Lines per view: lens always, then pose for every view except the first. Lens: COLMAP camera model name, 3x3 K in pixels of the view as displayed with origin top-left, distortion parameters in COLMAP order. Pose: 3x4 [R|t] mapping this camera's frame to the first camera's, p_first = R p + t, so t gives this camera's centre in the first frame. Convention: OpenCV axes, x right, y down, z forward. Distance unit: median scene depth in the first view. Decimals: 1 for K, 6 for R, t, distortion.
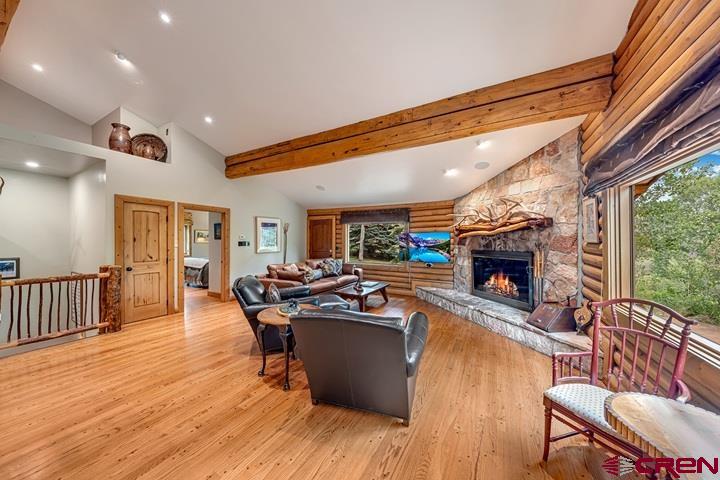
lens RADIAL K [[243.1, 0, 360.0], [0, 243.1, 240.0], [0, 0, 1]] dist [-0.000206, -0.000029]
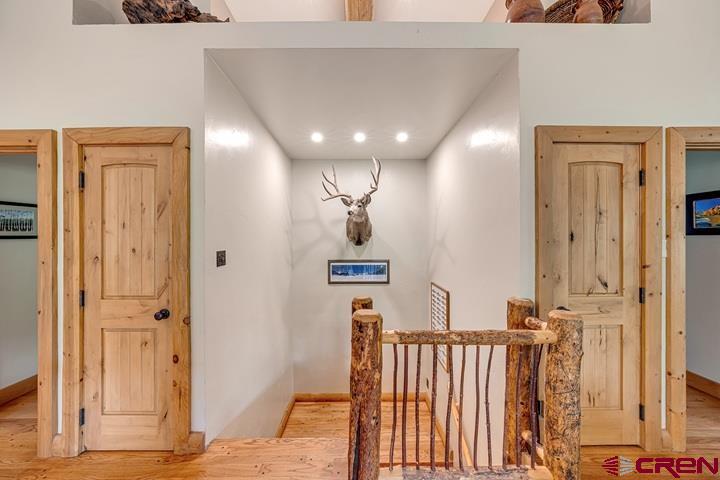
lens RADIAL K [[307.3, 0, 356.1], [0, 307.3, 239.5], [0, 0, 1]] dist [-0.002695, -0.000897]
pose [[0.505885, -0.003245, -0.862595, -0.640680], [0.007422, 0.999972, 0.000591, 0.000195], [0.862569, -0.006701, 0.505895, 0.427365]]
